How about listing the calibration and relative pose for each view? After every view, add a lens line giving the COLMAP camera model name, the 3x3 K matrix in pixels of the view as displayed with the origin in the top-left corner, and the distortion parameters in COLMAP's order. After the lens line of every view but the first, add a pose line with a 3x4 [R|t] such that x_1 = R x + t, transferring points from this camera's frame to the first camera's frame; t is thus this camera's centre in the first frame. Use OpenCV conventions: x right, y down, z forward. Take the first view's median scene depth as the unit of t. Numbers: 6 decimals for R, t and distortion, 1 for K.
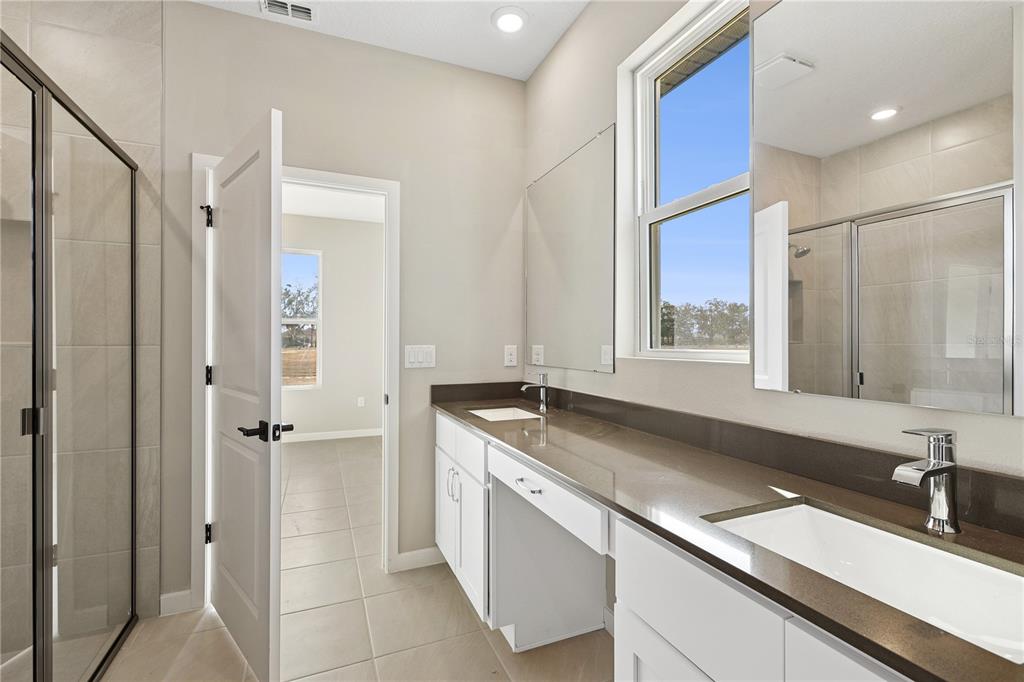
lens RADIAL K [[453.7, 0, 510.9], [0, 453.7, 334.0], [0, 0, 1]] dist [-0.003675, 0.000835]
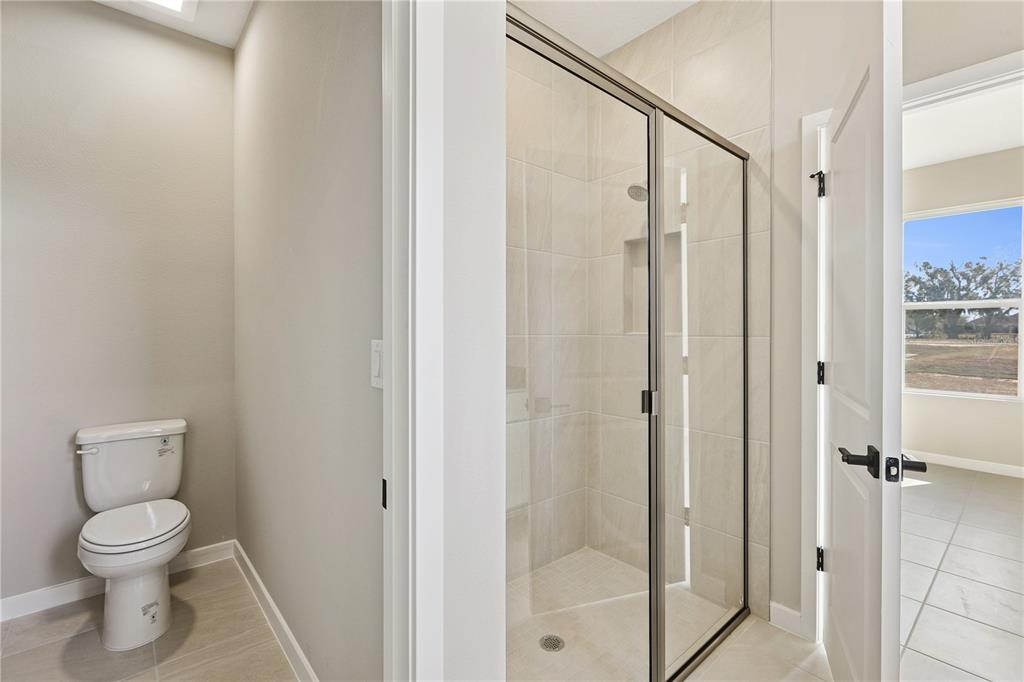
lens RADIAL K [[453.7, 0, 510.9], [0, 453.7, 334.0], [0, 0, 1]] dist [-0.003675, 0.000835]
pose [[0.303070, 0.006186, -0.952948, -0.039580], [0.015926, 0.999806, 0.011555, -0.000154], [0.952835, -0.018678, 0.302913, 0.204709]]
